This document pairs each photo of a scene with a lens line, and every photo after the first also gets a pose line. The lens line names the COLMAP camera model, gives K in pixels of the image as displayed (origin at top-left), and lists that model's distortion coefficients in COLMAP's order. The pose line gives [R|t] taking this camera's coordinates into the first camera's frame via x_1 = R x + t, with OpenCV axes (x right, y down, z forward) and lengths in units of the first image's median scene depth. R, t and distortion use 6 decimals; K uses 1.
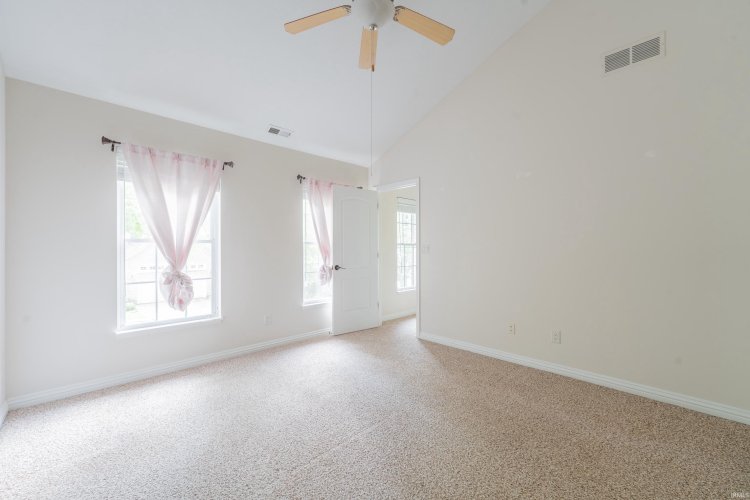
lens RADIAL K [[301.7, 0, 373.7], [0, 301.7, 248.8], [0, 0, 1]] dist [0.000213, -0.000120]
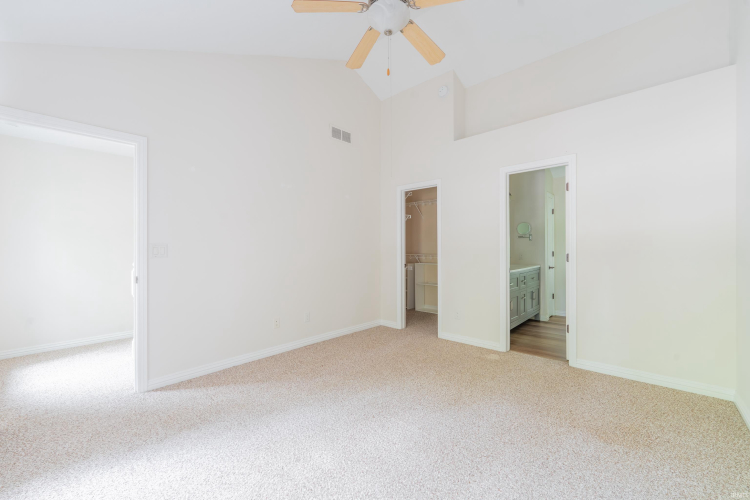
lens RADIAL K [[301.7, 0, 373.7], [0, 301.7, 248.8], [0, 0, 1]] dist [0.000213, -0.000120]
pose [[-0.045973, -0.001068, 0.998942, -0.736076], [0.005118, 0.999986, 0.001305, -0.005955], [-0.998930, 0.005173, -0.045967, 0.789003]]
